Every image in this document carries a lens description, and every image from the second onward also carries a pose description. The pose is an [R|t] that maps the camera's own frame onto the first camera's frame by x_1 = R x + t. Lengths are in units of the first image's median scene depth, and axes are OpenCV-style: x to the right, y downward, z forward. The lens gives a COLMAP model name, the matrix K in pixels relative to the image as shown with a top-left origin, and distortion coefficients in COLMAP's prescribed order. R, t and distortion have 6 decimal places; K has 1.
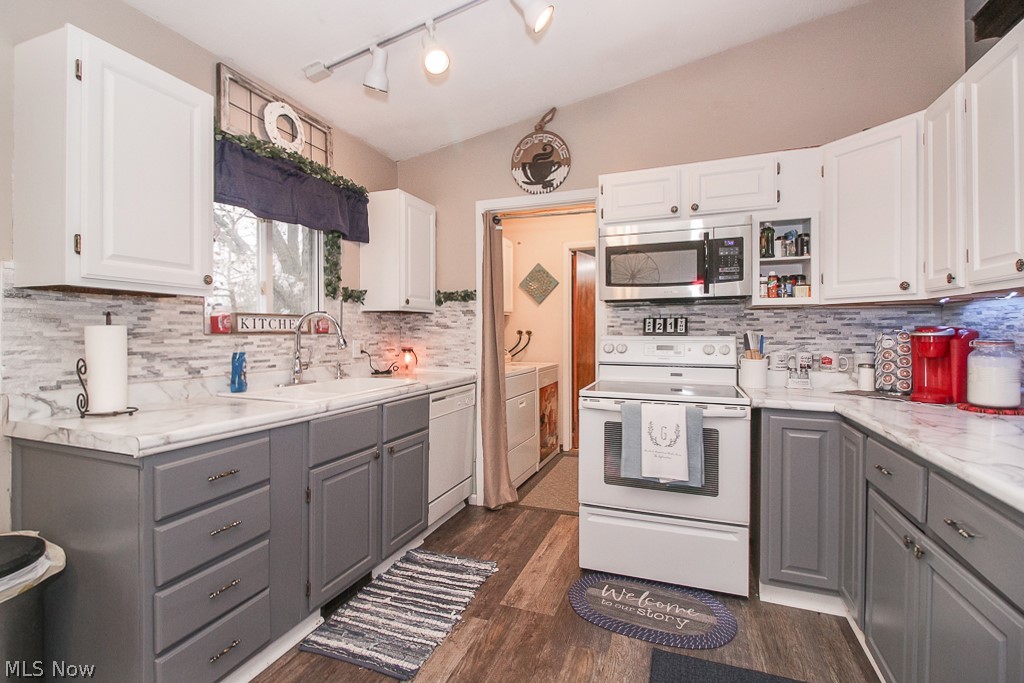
lens RADIAL K [[474.9, 0, 511.3], [0, 474.9, 337.0], [0, 0, 1]] dist [0.000162, -0.000328]
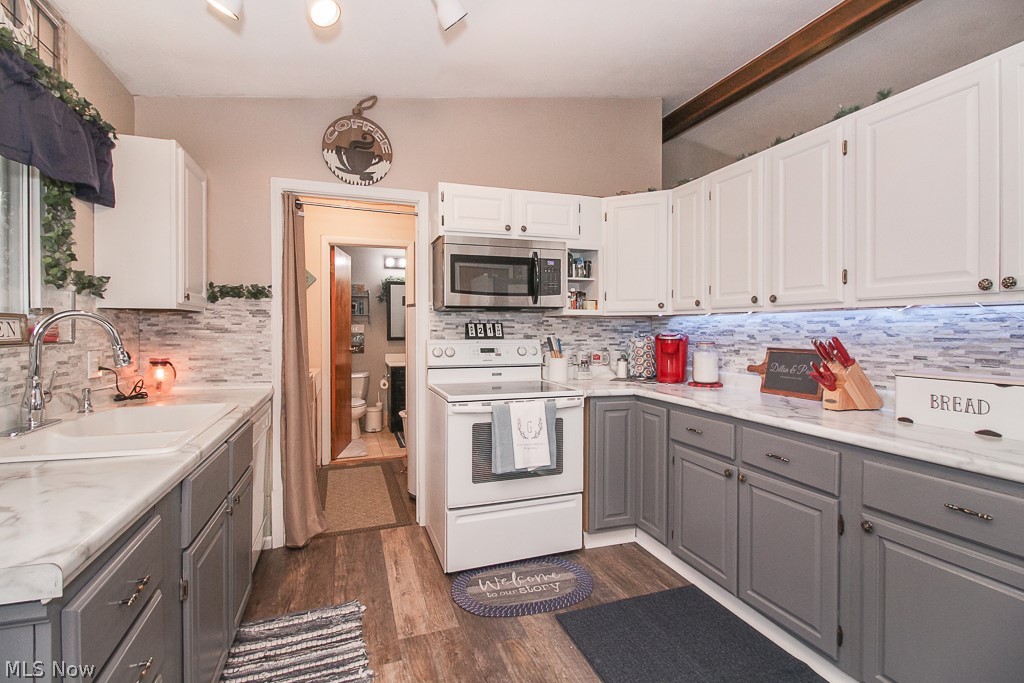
lens RADIAL K [[474.5, 0, 511.4], [0, 474.5, 333.8], [0, 0, 1]] dist [0.013997, -0.015697]
pose [[0.757795, -0.006249, 0.652462, -0.383162], [0.005679, 0.999979, 0.002982, -0.020456], [-0.652468, 0.001445, 0.757815, 0.142209]]
